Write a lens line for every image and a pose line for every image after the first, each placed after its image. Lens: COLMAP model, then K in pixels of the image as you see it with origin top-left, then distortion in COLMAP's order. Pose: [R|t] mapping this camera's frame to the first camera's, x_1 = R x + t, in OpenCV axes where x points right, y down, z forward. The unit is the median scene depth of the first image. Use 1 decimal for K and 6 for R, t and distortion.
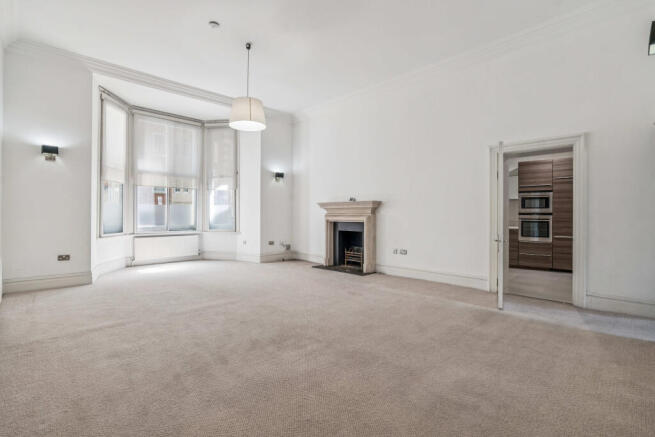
lens RADIAL K [[304.5, 0, 324.5], [0, 304.5, 216.1], [0, 0, 1]] dist [-0.019655, 0.000123]
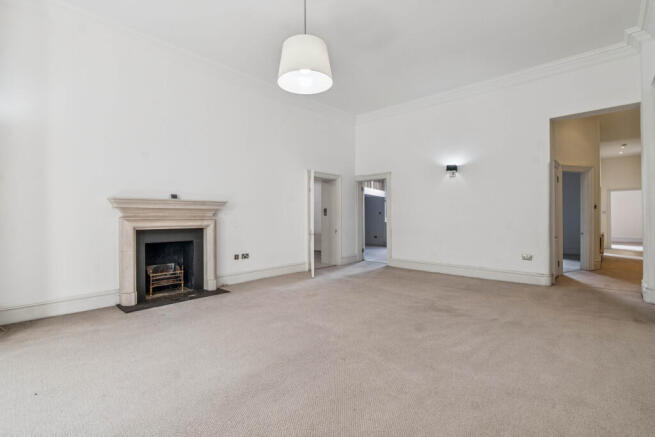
lens RADIAL K [[304.5, 0, 324.5], [0, 304.5, 216.1], [0, 0, 1]] dist [-0.019655, 0.000123]
pose [[-0.051728, 0.004334, 0.998652, -0.622590], [0.002895, 0.999987, -0.004190, -0.004675], [-0.998657, 0.002675, -0.051740, 0.676578]]
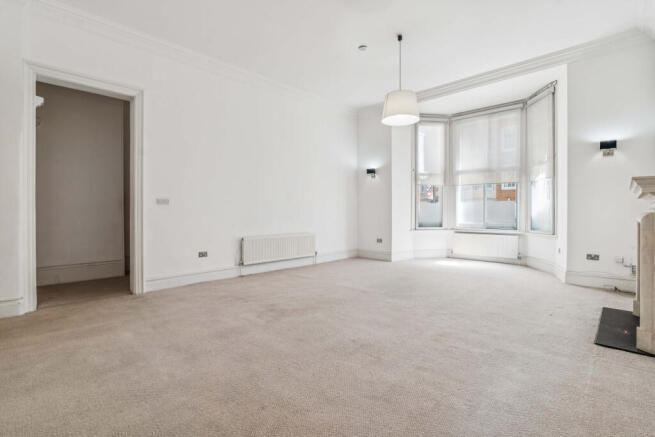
lens RADIAL K [[304.5, 0, 324.5], [0, 304.5, 216.1], [0, 0, 1]] dist [-0.019655, 0.000123]
pose [[0.027839, 0.014271, -0.999511, 0.477598], [-0.001528, 0.999898, 0.014234, -0.004702], [0.999611, 0.001131, 0.027858, 0.492742]]
